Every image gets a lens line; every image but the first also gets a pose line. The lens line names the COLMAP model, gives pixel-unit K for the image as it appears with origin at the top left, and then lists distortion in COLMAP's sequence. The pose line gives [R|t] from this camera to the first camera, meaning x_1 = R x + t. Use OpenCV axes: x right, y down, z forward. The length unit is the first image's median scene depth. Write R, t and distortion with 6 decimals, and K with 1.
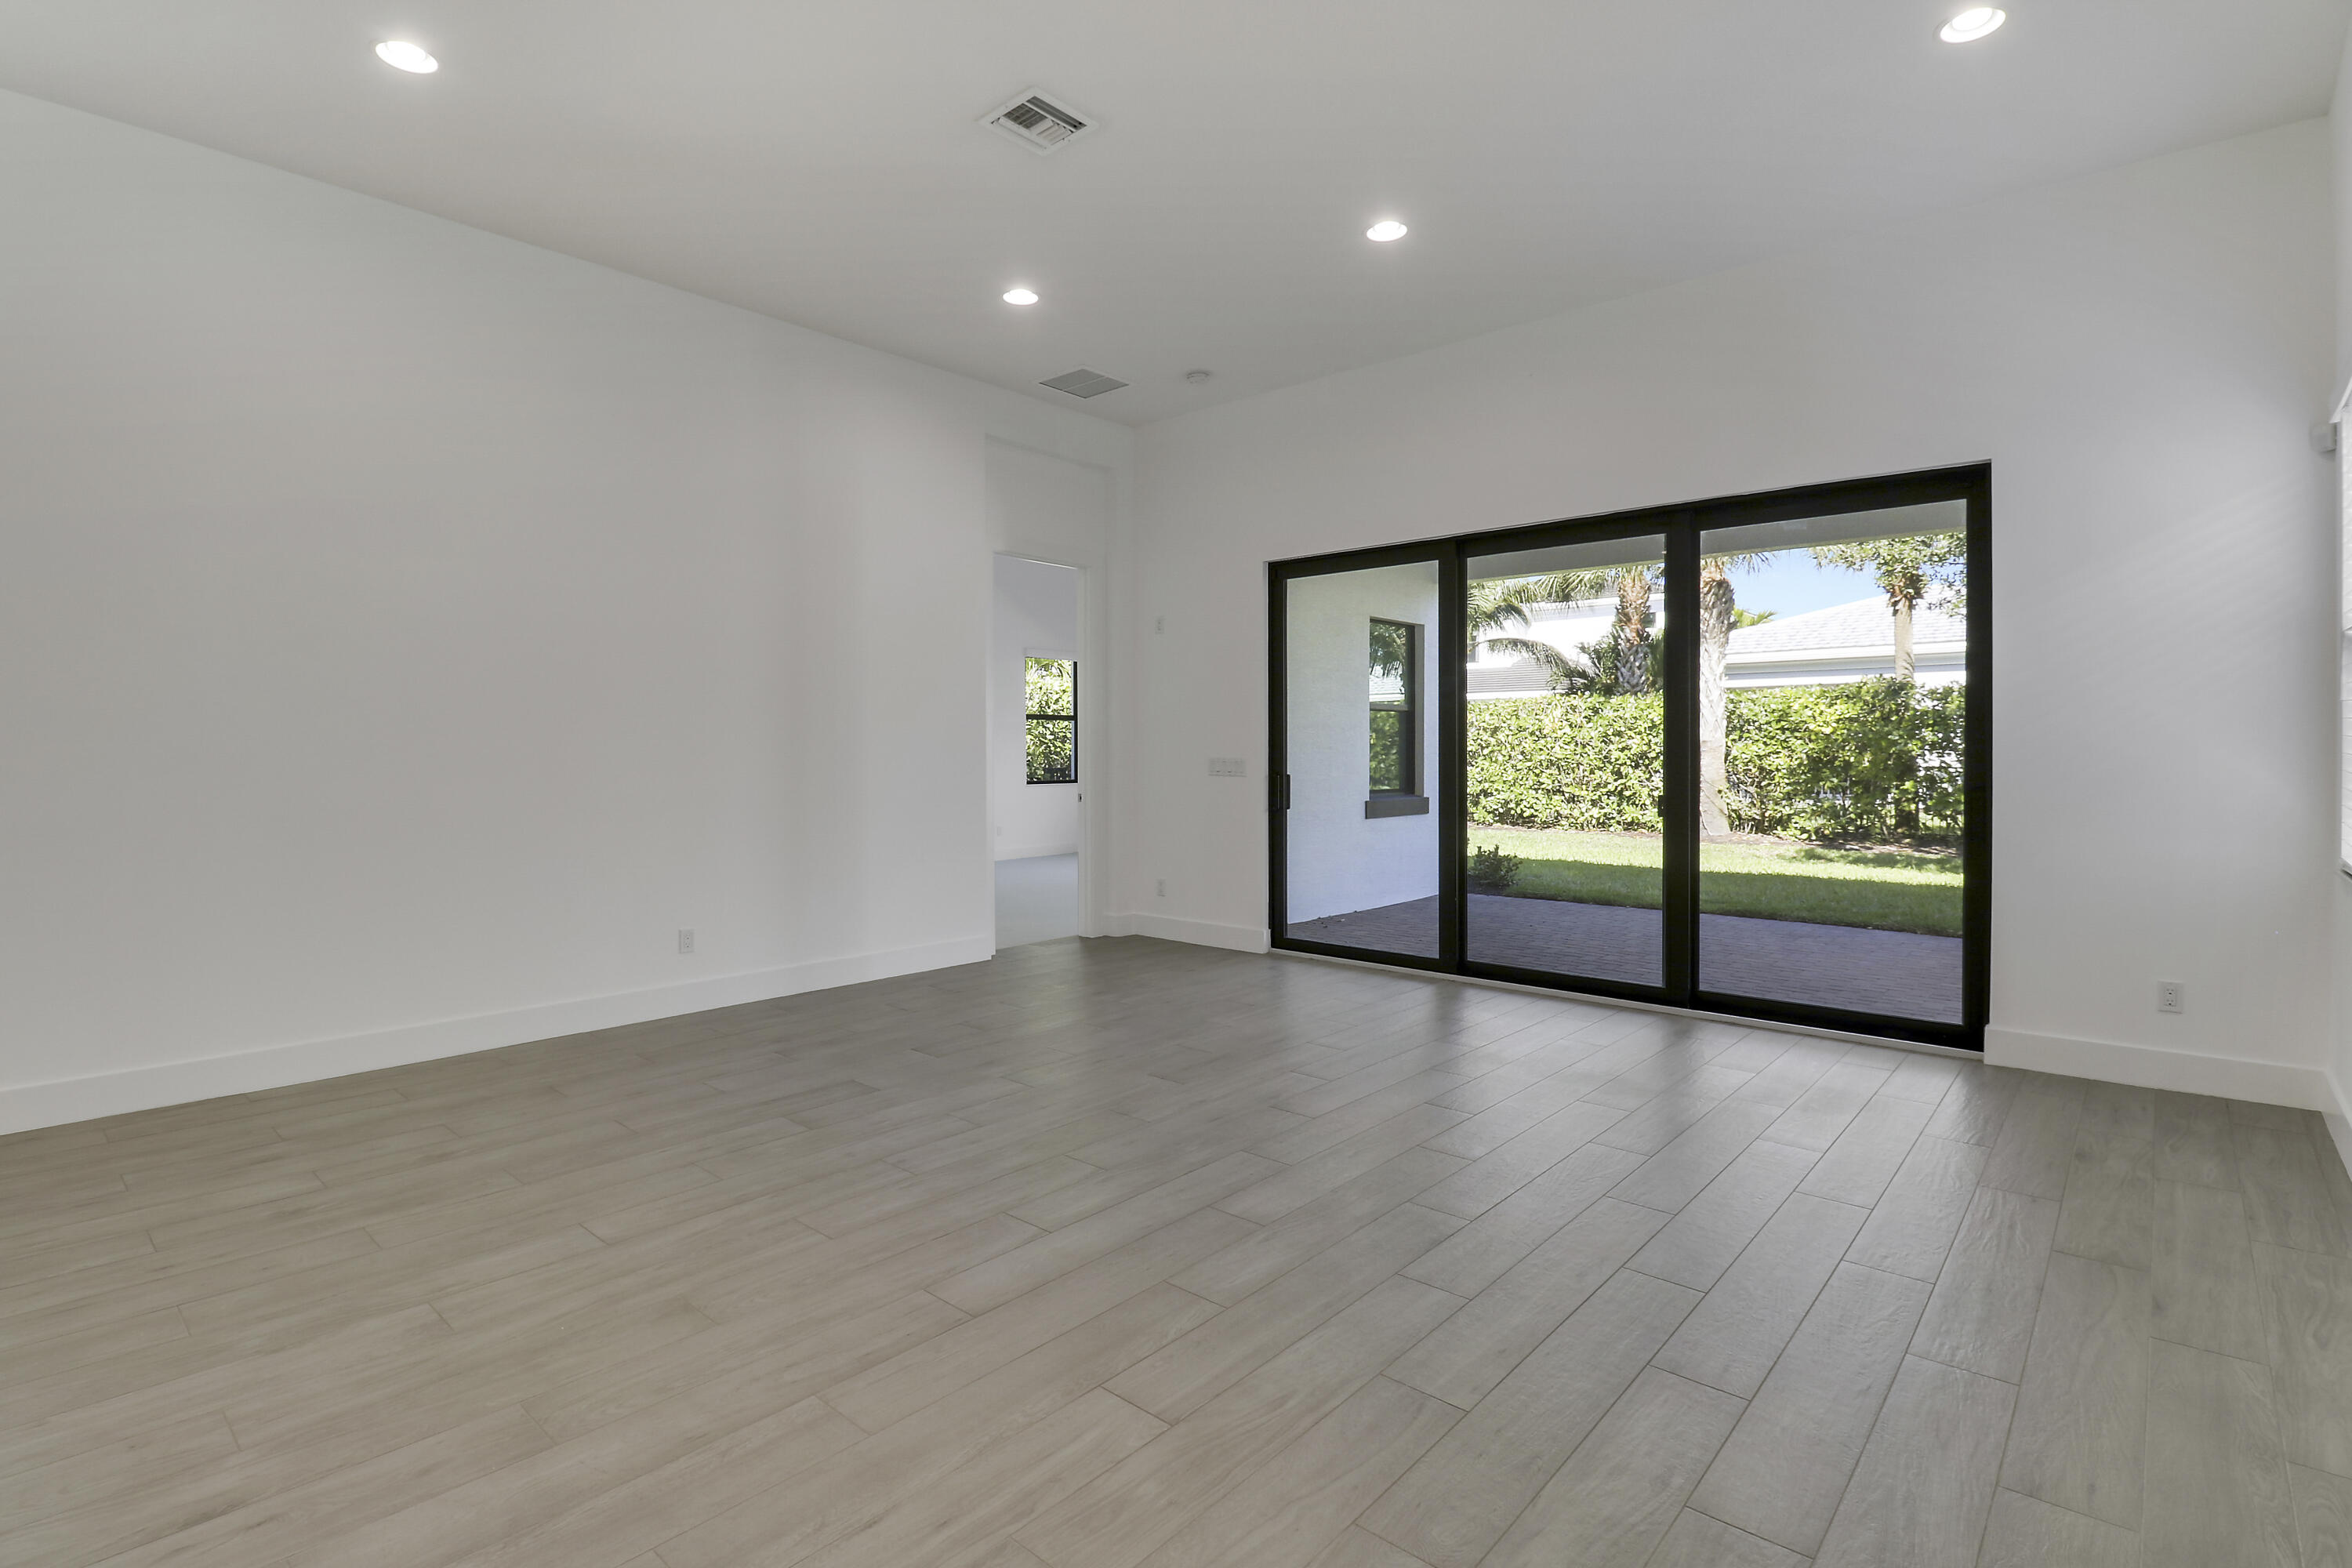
lens RADIAL K [[1107.2, 0, 1151.0], [0, 1107.2, 774.1], [0, 0, 1]] dist [0.000742, -0.014768]
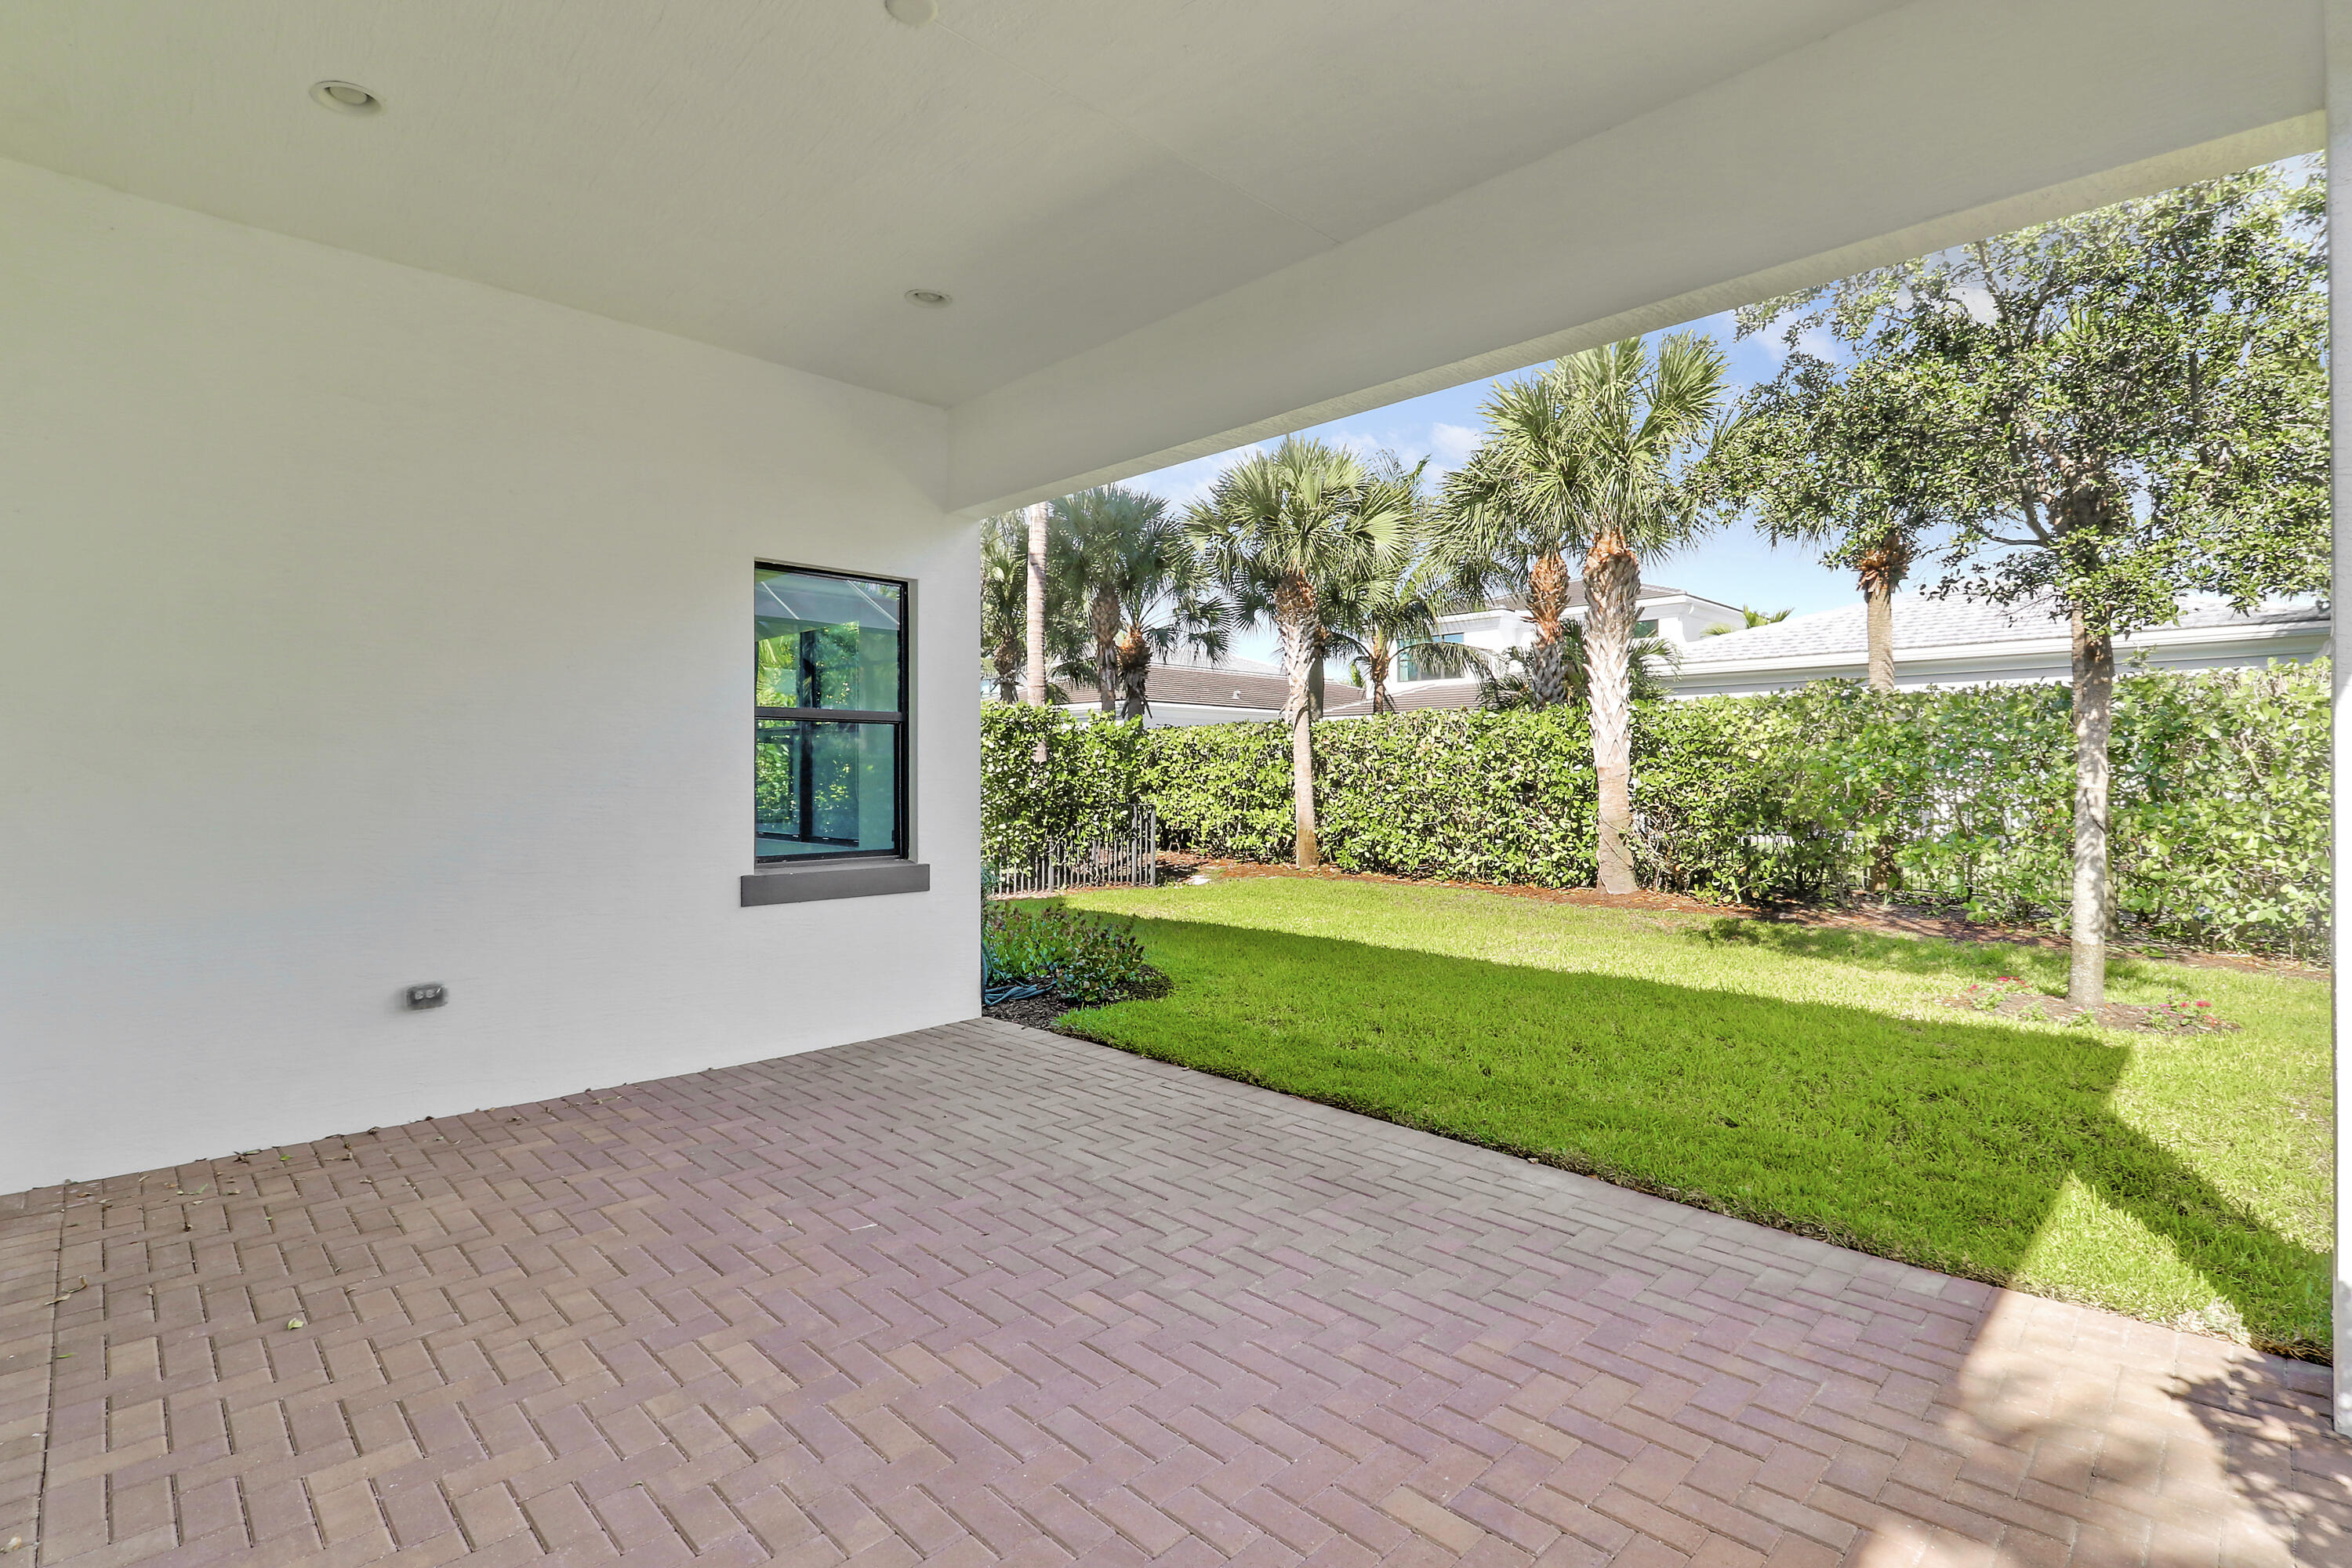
lens RADIAL K [[1115.5, 0, 1170.3], [0, 1115.5, 808.8], [0, 0, 1]] dist [-0.000432, -0.000454]
pose [[0.999110, 0.005341, -0.041847, 0.234338], [-0.004844, 0.999917, 0.011968, -0.009903], [0.041907, -0.011754, 0.999052, 0.224692]]
